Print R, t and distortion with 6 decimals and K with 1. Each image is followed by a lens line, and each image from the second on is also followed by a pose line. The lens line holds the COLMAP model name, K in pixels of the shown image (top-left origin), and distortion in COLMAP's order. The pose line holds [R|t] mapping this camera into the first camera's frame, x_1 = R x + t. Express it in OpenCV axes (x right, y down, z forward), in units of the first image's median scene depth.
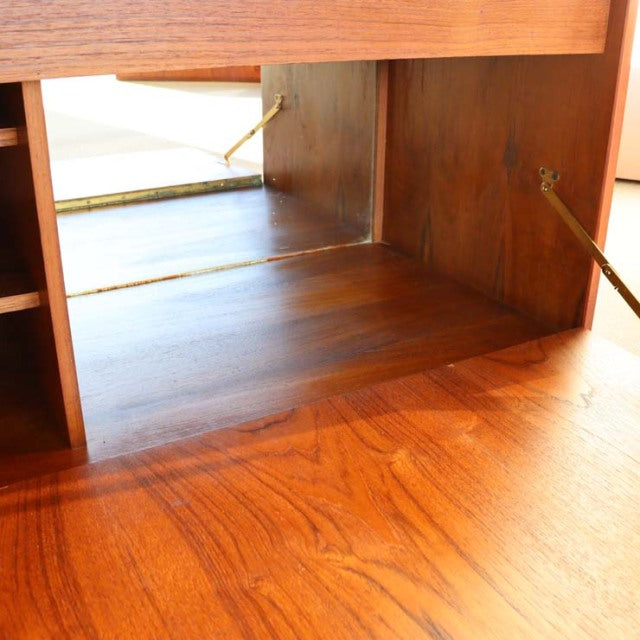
lens RADIAL K [[727.5, 0, 320.0], [0, 727.5, 320.0], [0, 0, 1]] dist [-0.178075, 0.225384]
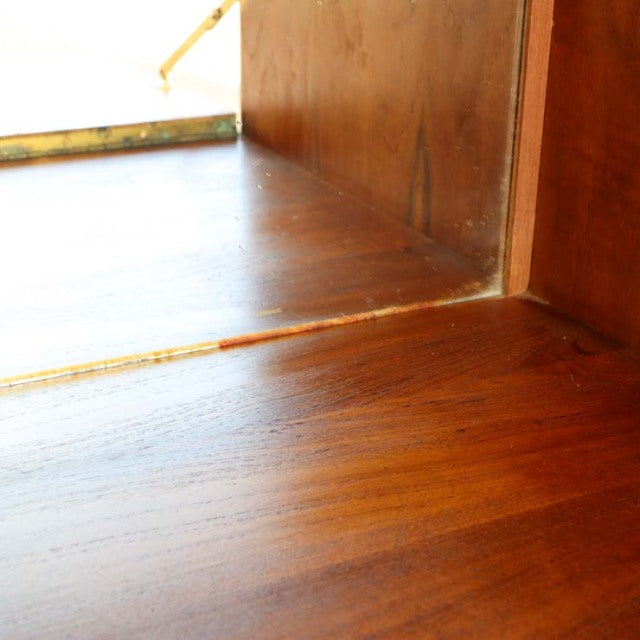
lens RADIAL K [[1259.8, 0, 320.0], [0, 1259.8, 320.0], [0, 0, 1]] dist [0.030438, -0.080776]
pose [[0.998977, 0.023439, -0.038683, 0.001932], [-0.024923, 0.998954, -0.038332, -0.066659], [0.037744, 0.039257, 0.998516, 0.337230]]
